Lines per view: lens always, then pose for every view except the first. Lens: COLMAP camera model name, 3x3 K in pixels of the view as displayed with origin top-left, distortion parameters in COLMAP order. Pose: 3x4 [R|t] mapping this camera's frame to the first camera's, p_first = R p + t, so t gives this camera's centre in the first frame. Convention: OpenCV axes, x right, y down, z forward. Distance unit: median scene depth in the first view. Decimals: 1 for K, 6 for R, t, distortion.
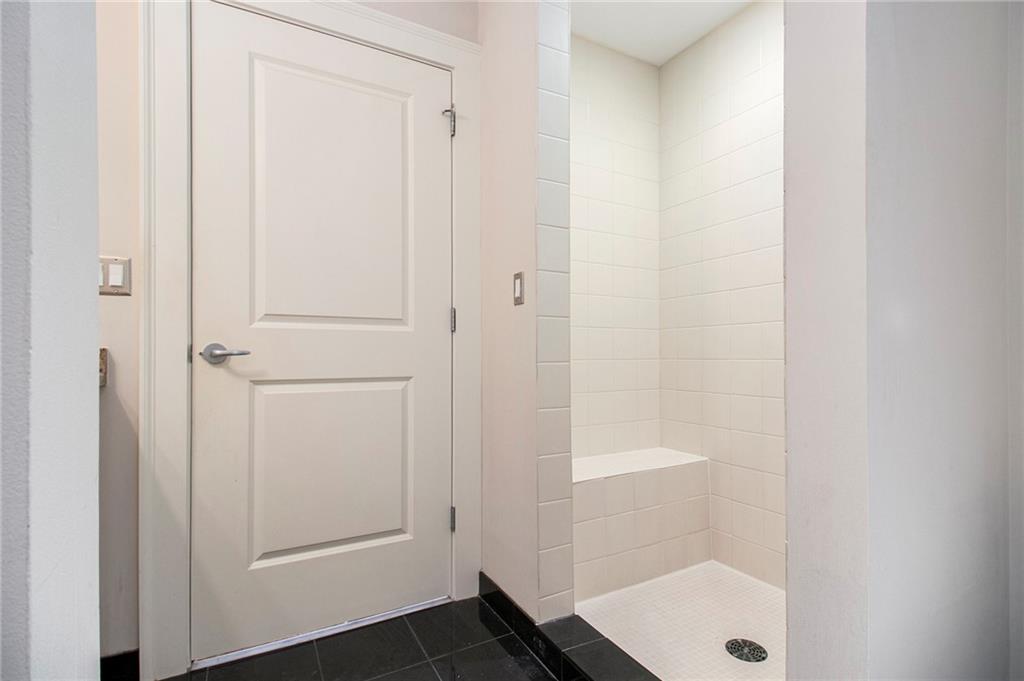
lens RADIAL K [[482.1, 0, 513.6], [0, 482.1, 344.9], [0, 0, 1]] dist [-0.006124, -0.011091]
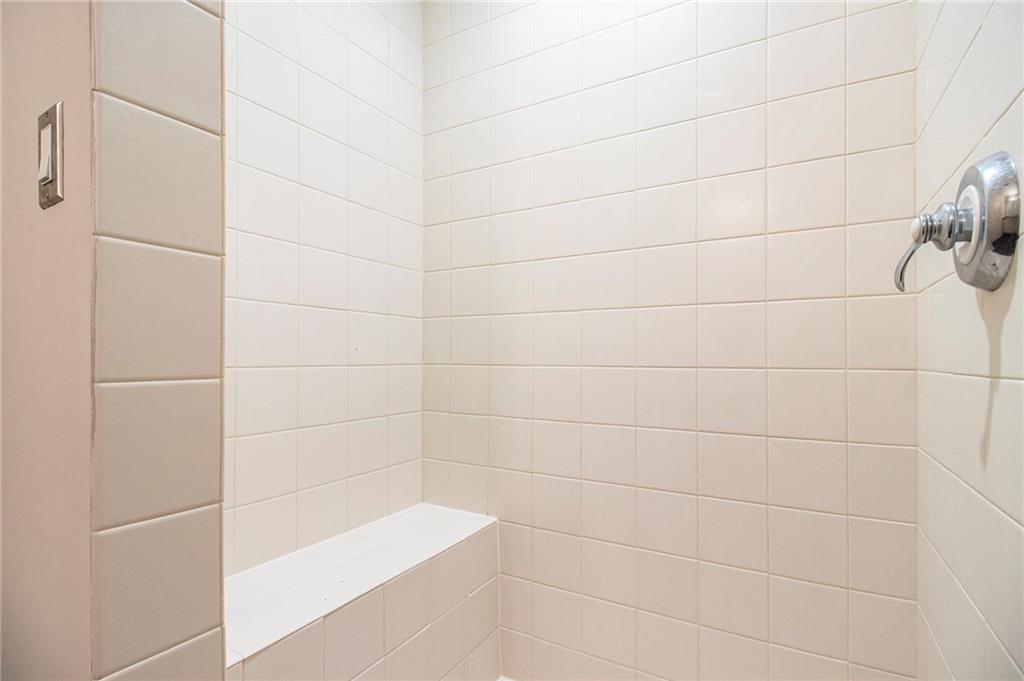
lens RADIAL K [[482.1, 0, 513.5], [0, 482.1, 343.5], [0, 0, 1]] dist [-0.006124, -0.011091]
pose [[0.861402, 0.012582, 0.507768, 0.119289], [-0.007907, 0.999904, -0.011364, 0.011686], [-0.507863, 0.005774, 0.861419, 0.555873]]
